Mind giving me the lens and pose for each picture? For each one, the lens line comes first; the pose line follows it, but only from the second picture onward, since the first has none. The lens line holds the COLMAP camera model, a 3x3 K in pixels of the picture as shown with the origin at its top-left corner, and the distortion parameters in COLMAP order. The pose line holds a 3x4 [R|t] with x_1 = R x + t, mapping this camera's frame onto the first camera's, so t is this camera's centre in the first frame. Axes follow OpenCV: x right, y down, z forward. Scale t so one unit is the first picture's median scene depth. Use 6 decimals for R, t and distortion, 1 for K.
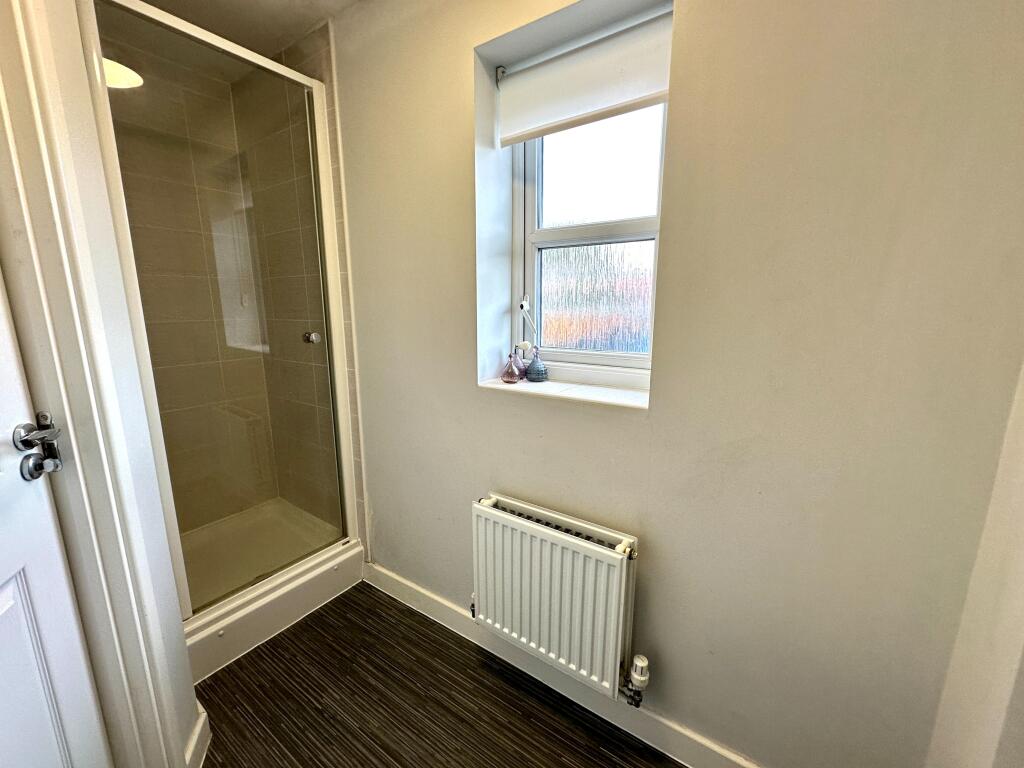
lens RADIAL K [[411.1, 0, 511.9], [0, 411.1, 382.8], [0, 0, 1]] dist [-0.001080, -0.000040]
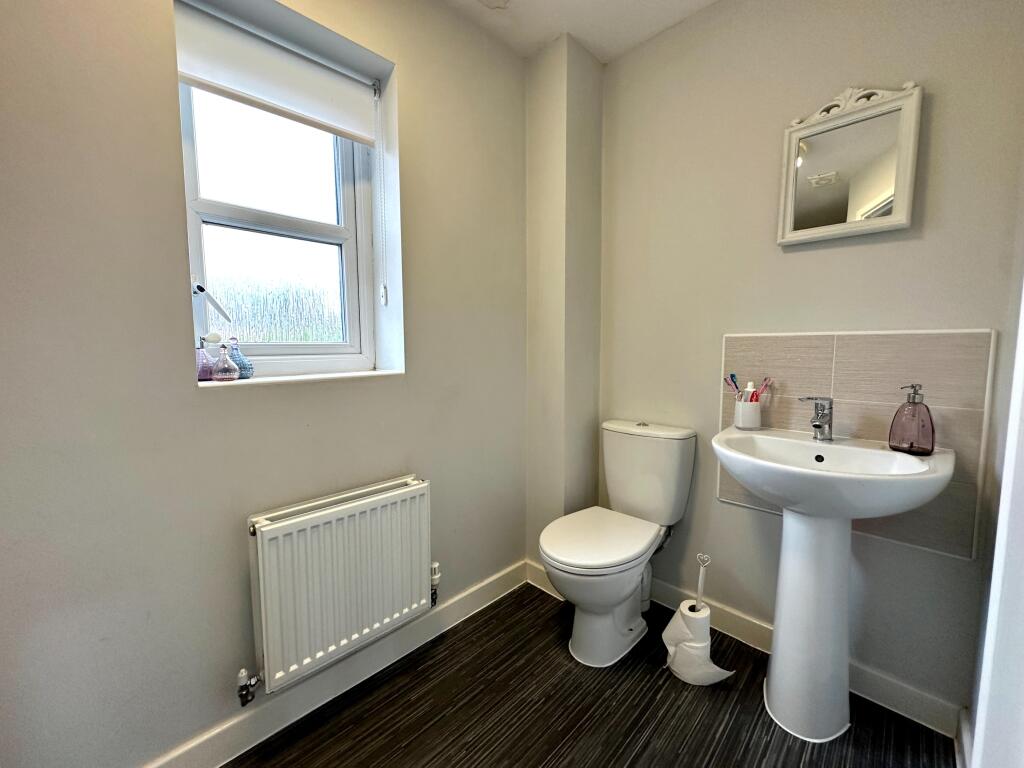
lens RADIAL K [[411.1, 0, 511.9], [0, 411.1, 382.8], [0, 0, 1]] dist [-0.001080, -0.000040]
pose [[0.179671, -0.086623, 0.979906, -0.764227], [0.187336, 0.980899, 0.052362, 0.073659], [-0.965724, 0.174163, 0.192467, 0.353684]]
